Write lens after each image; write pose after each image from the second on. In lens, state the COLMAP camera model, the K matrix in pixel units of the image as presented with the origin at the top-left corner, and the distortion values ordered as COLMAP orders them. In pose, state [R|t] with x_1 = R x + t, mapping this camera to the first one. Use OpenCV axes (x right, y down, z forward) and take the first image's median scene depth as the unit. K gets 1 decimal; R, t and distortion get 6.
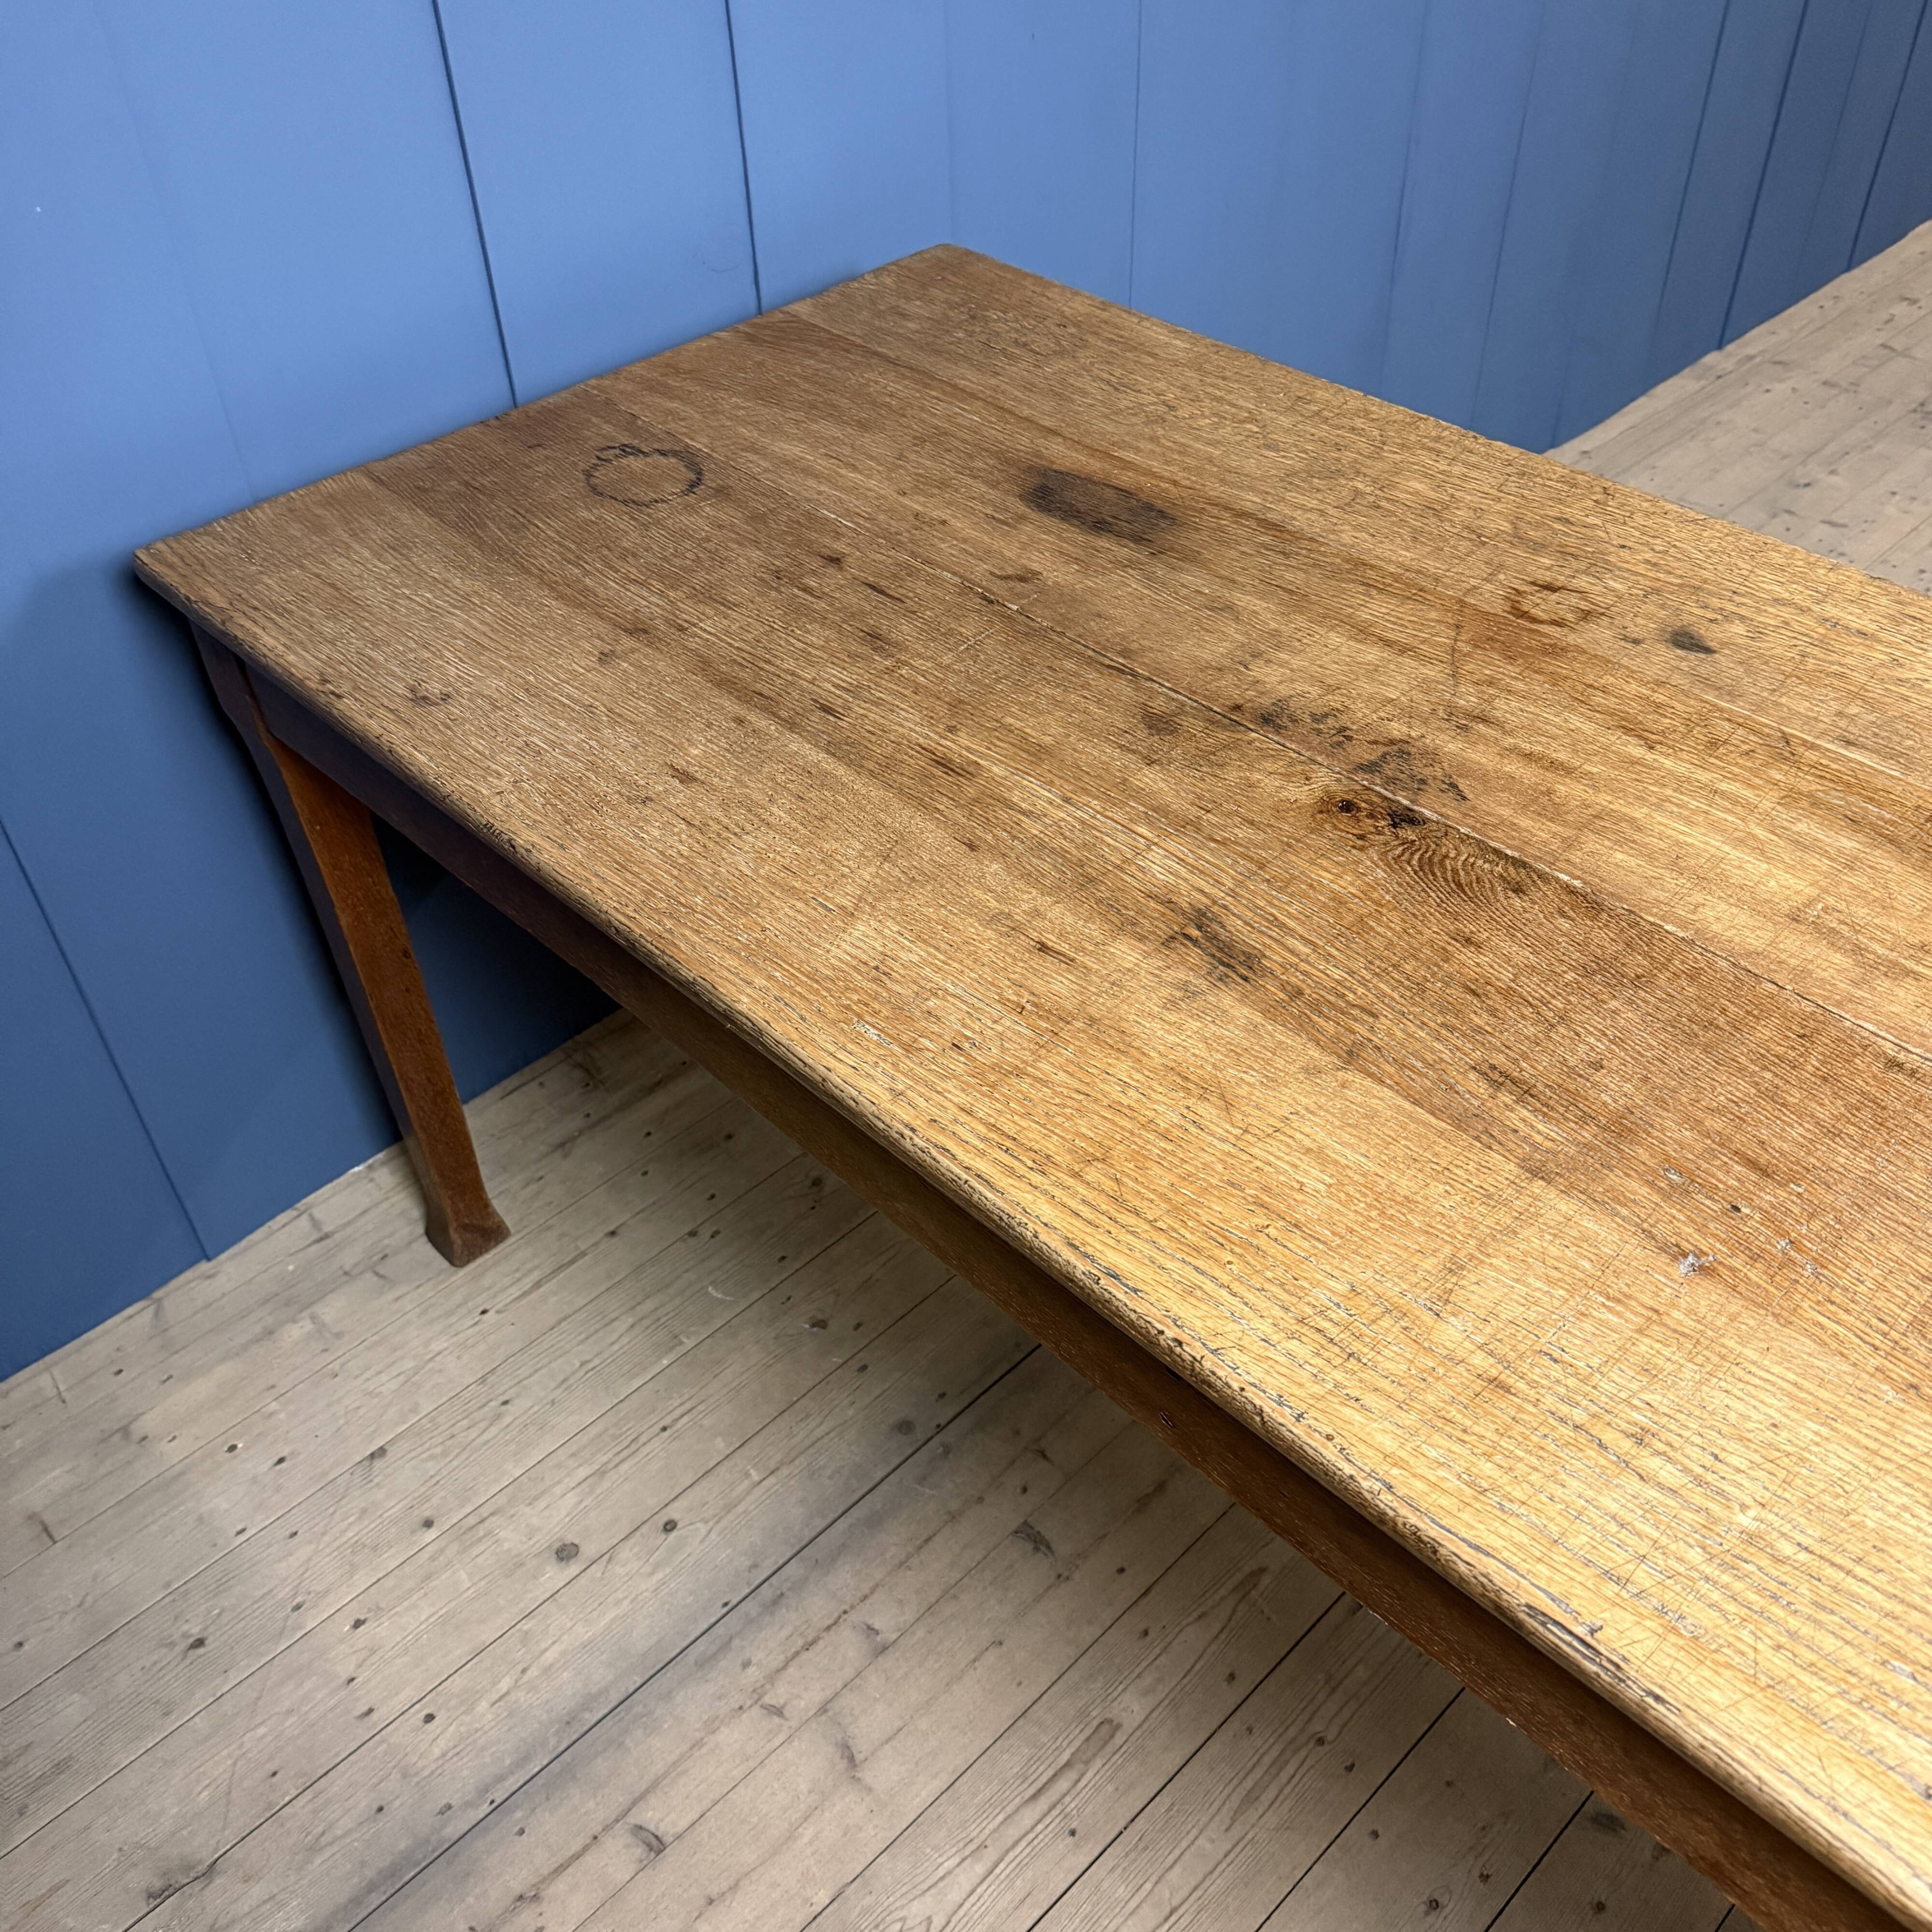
lens RADIAL K [[1817.0, 0, 987.2], [0, 1817.0, 995.2], [0, 0, 1]] dist [-0.005438, 0.000000]
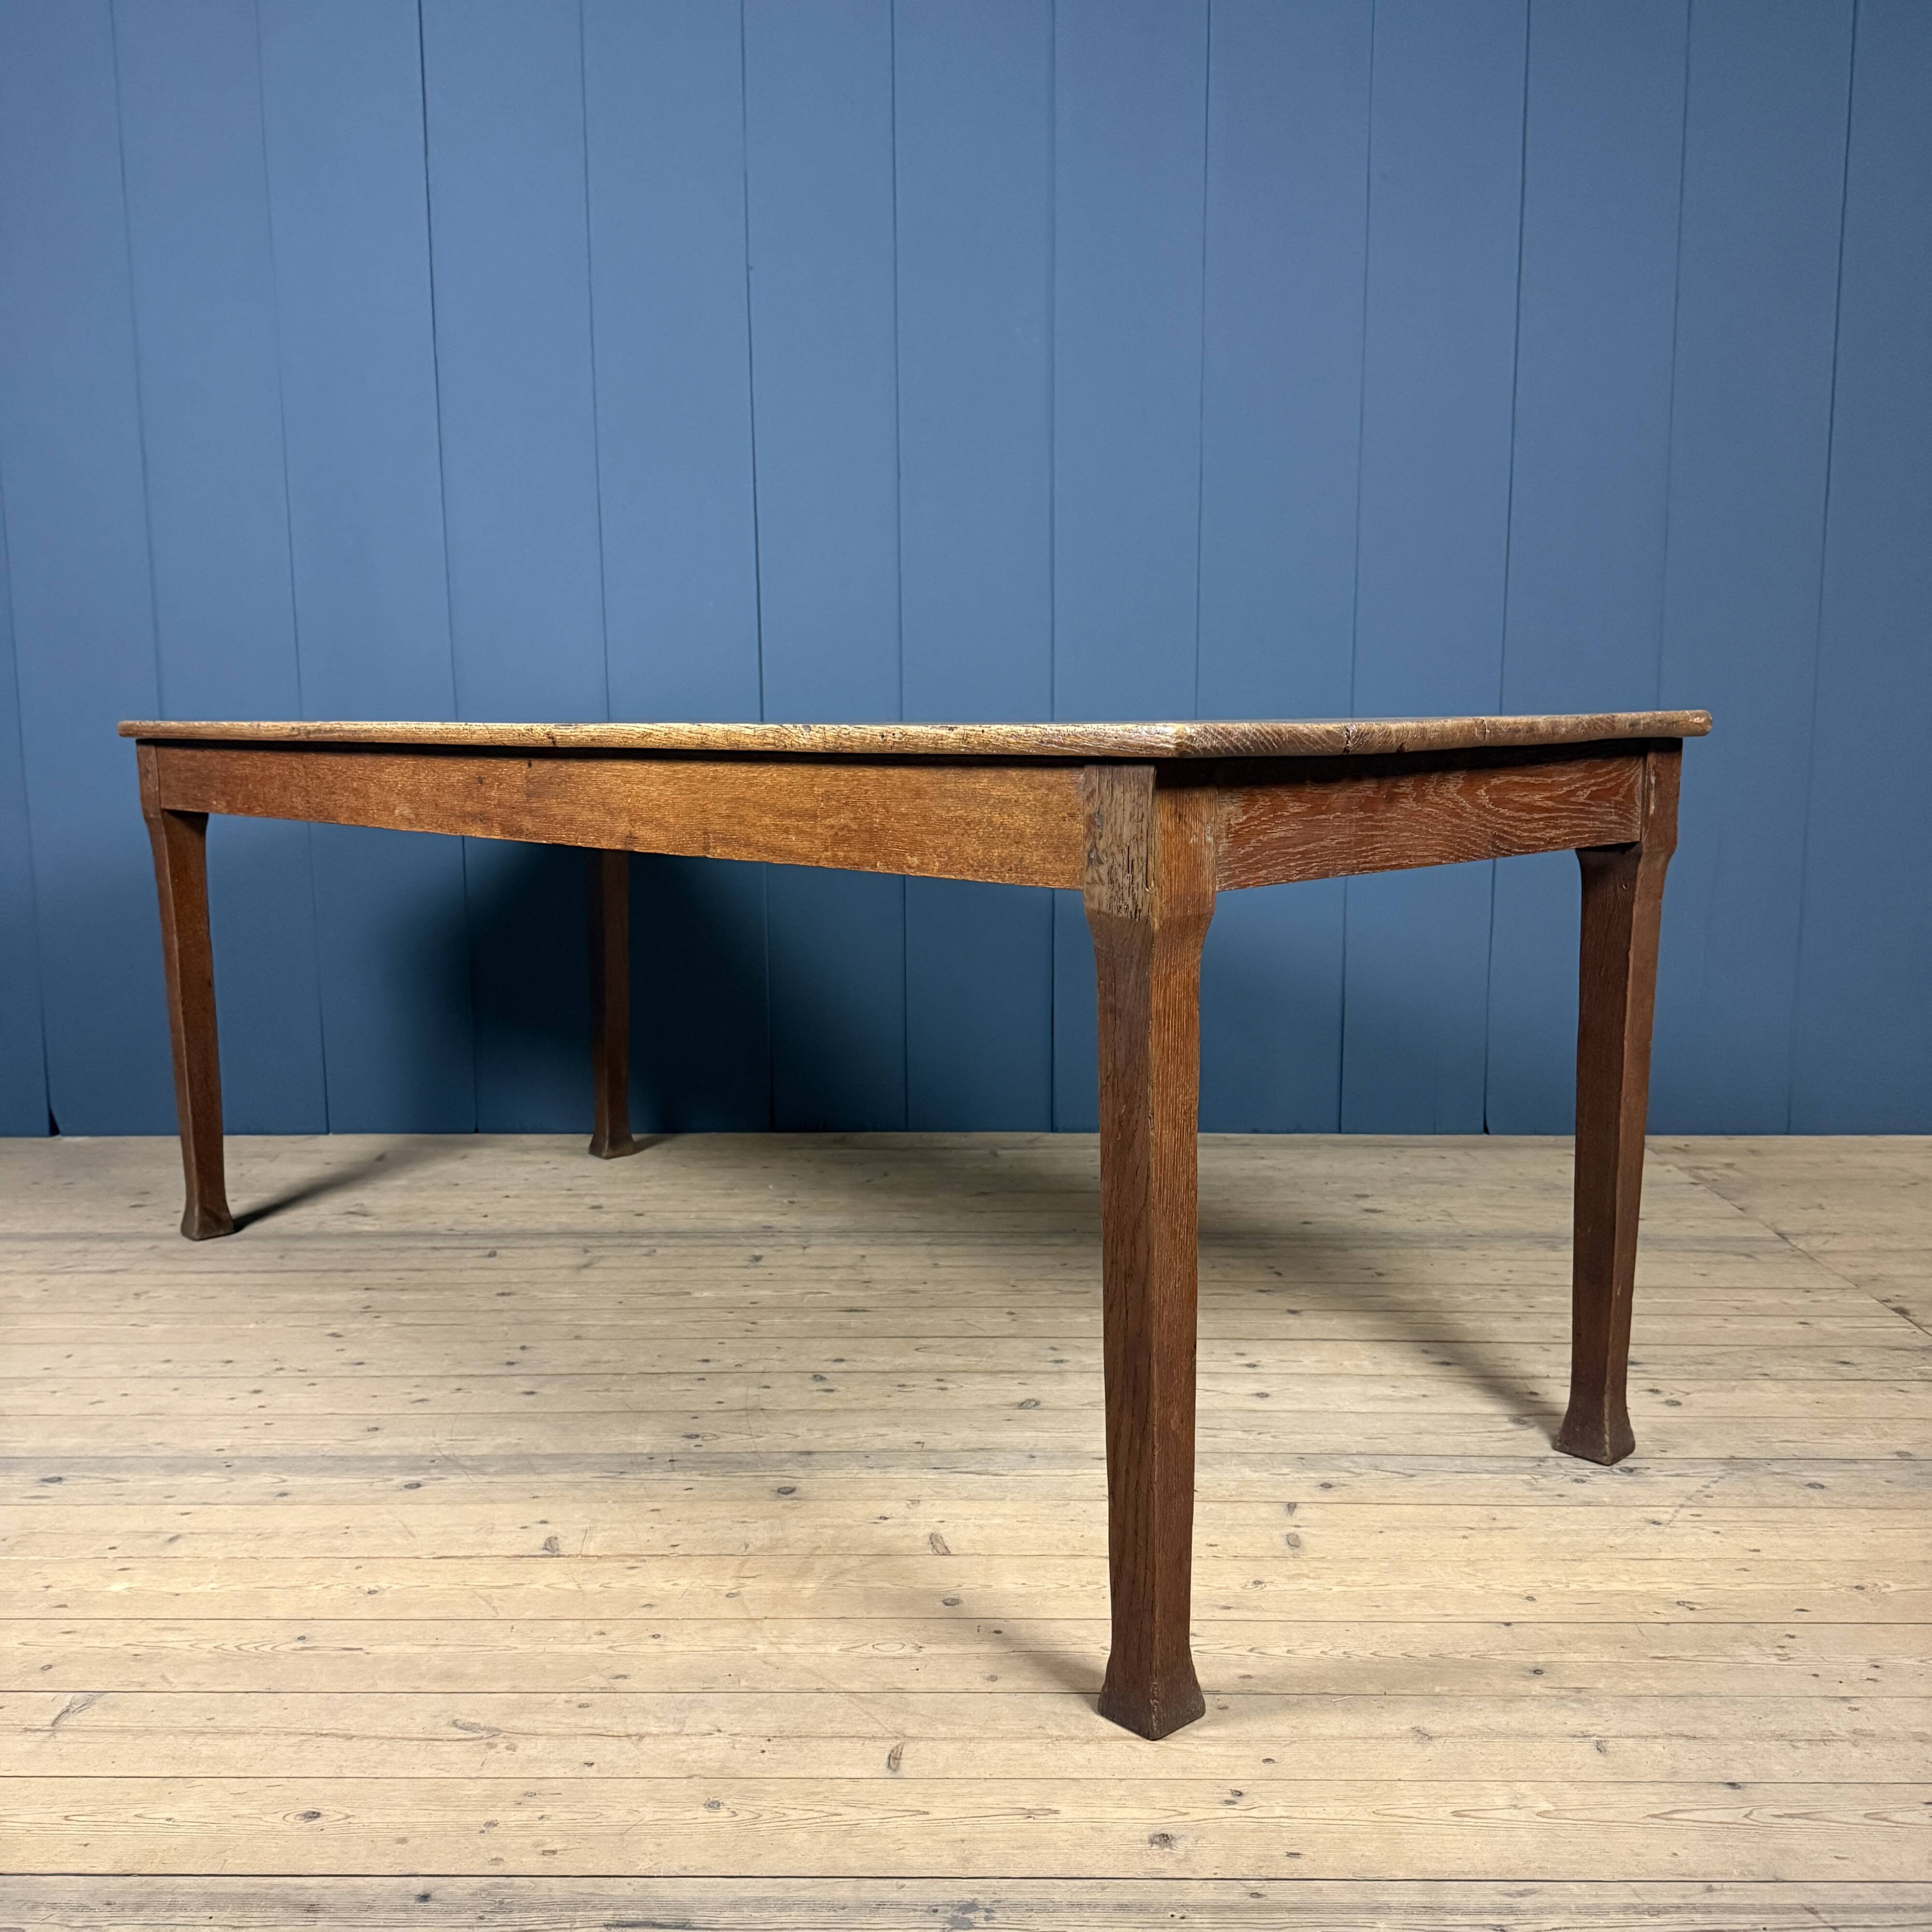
lens RADIAL K [[1817.0, 0, 968.8], [0, 1817.0, 956.5], [0, 0, 1]] dist [-0.005438, 0.000000]
pose [[0.704913, 0.121235, -0.698856, 1.517232], [-0.486748, 0.799351, -0.352299, 0.667928], [0.515920, 0.588507, 0.622484, -0.118419]]
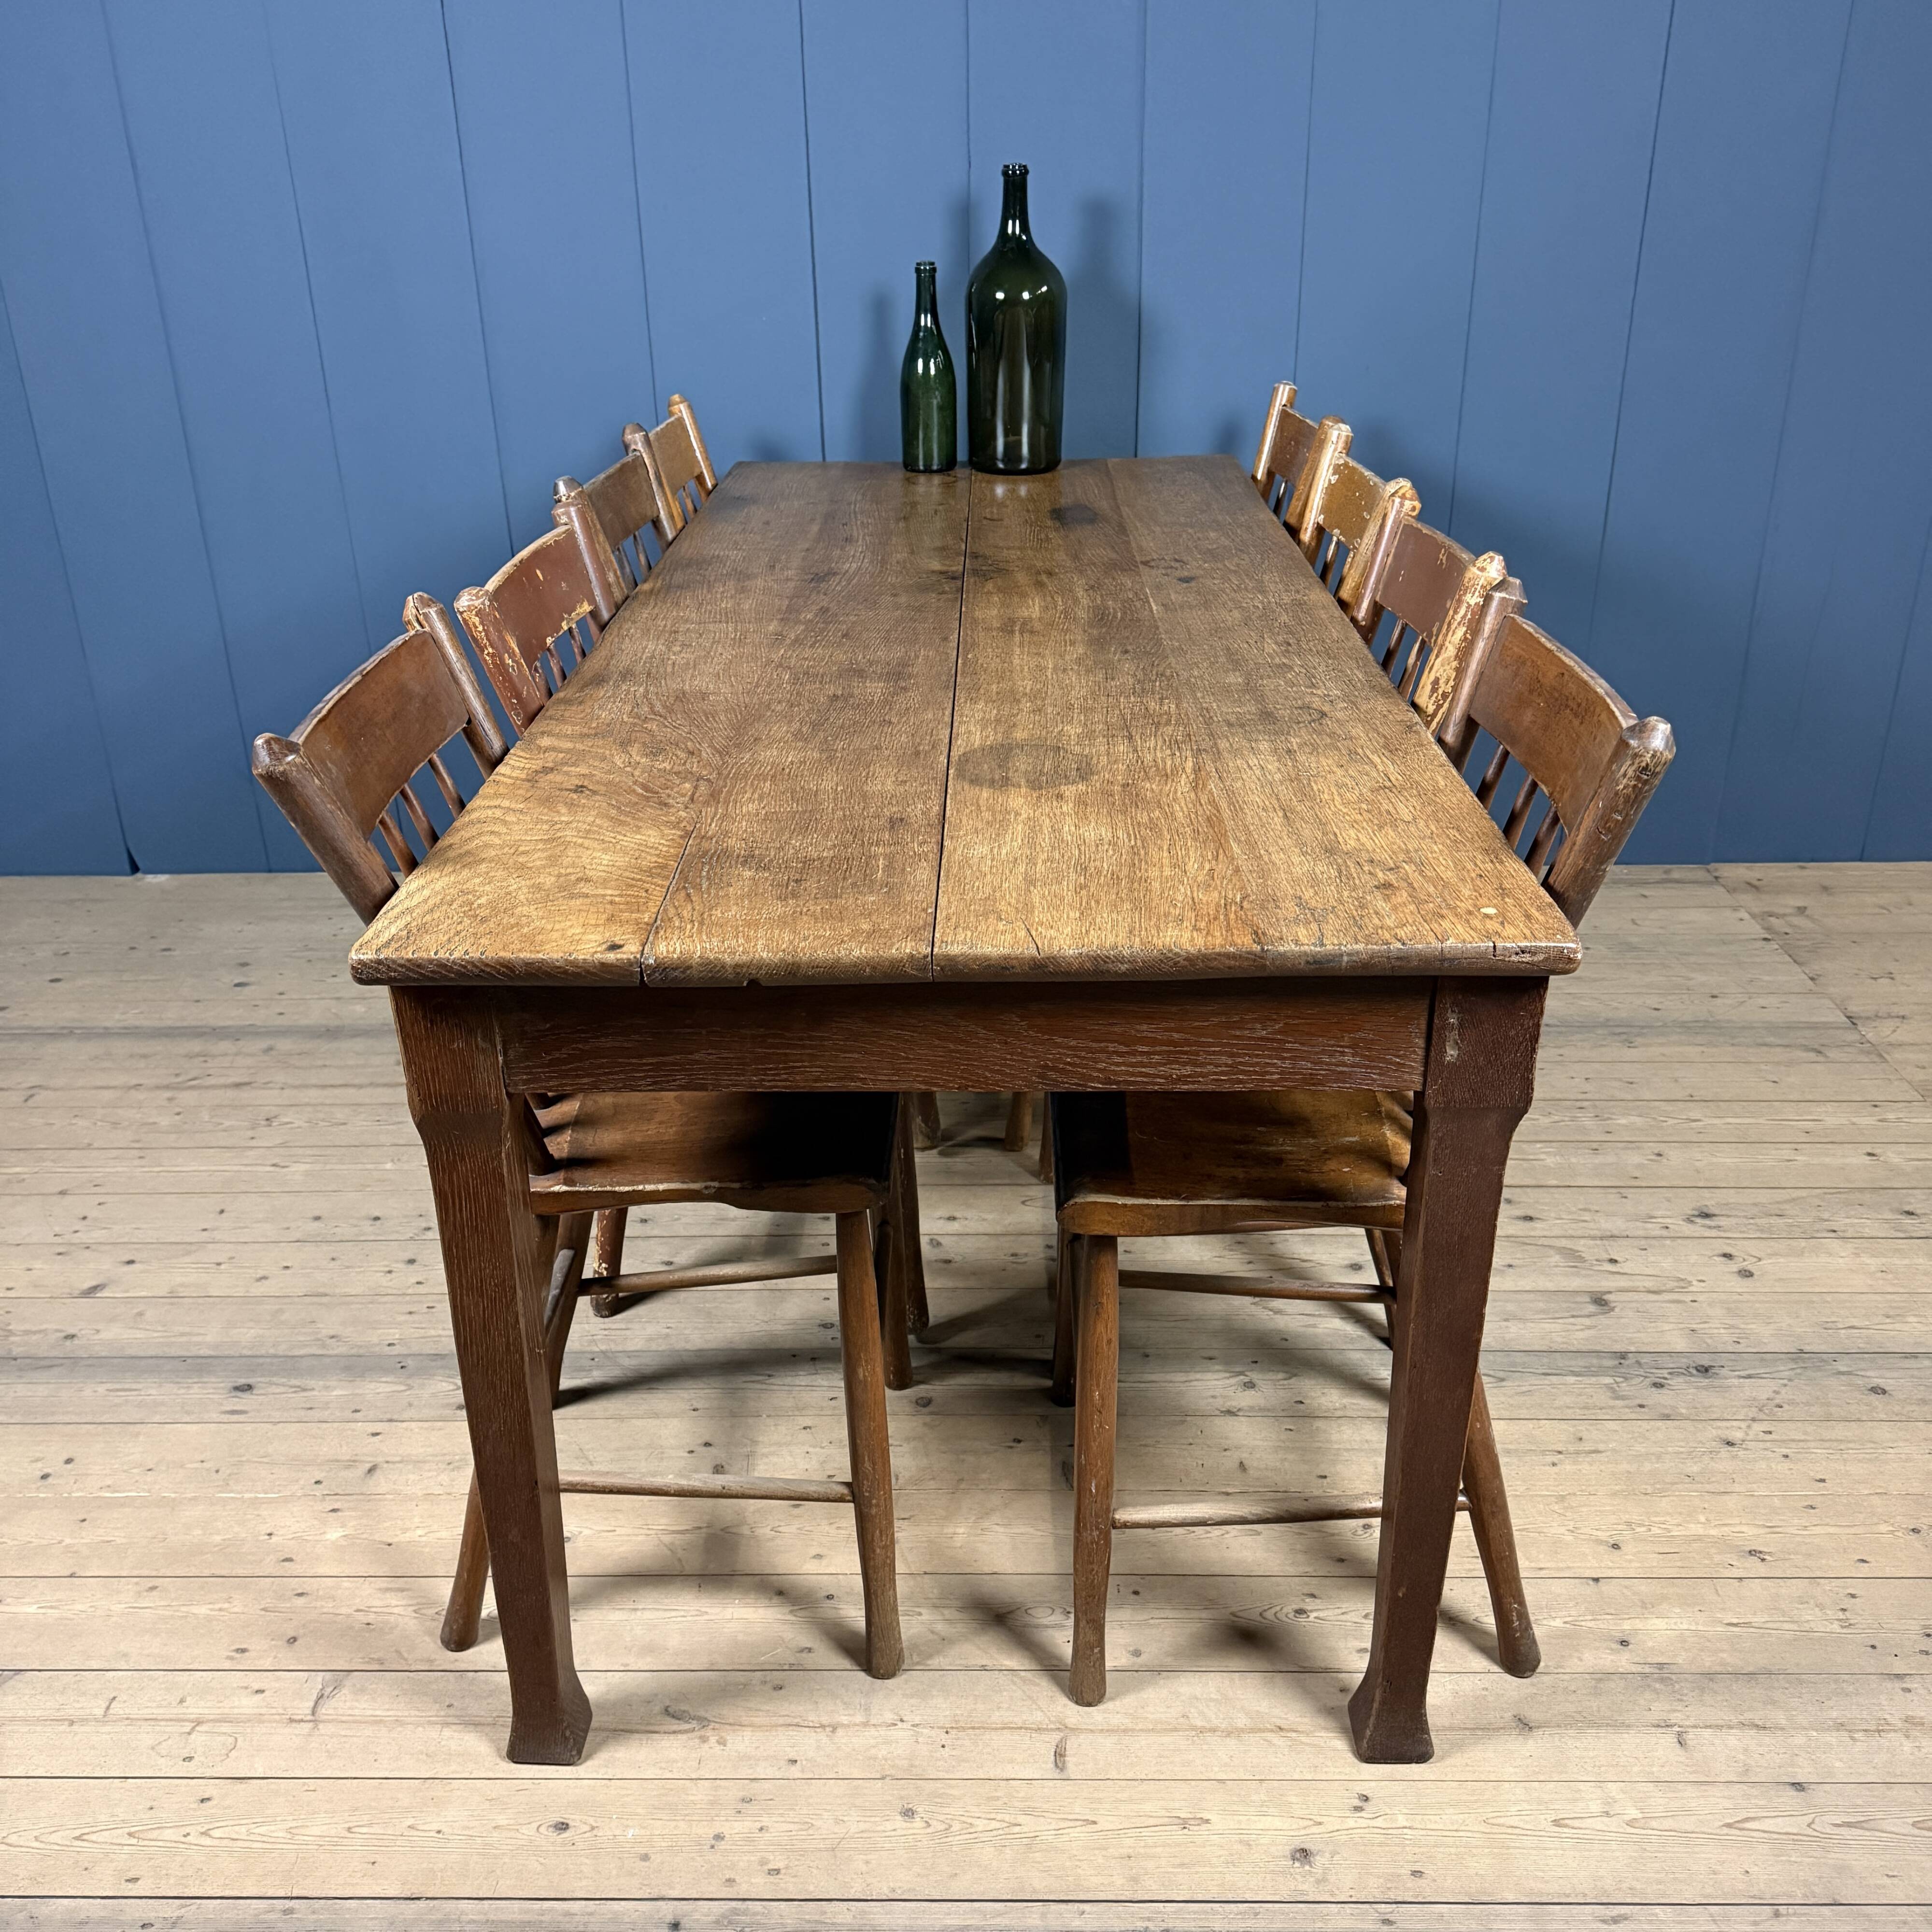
lens RADIAL K [[1817.0, 0, 967.3], [0, 1817.0, 964.5], [0, 0, 1]] dist [-0.005438, 0.000000]
pose [[0.702340, 0.315474, -0.638118, 1.370722], [-0.480470, 0.871523, -0.097960, 0.391472], [0.525230, 0.375398, 0.763681, -0.347963]]
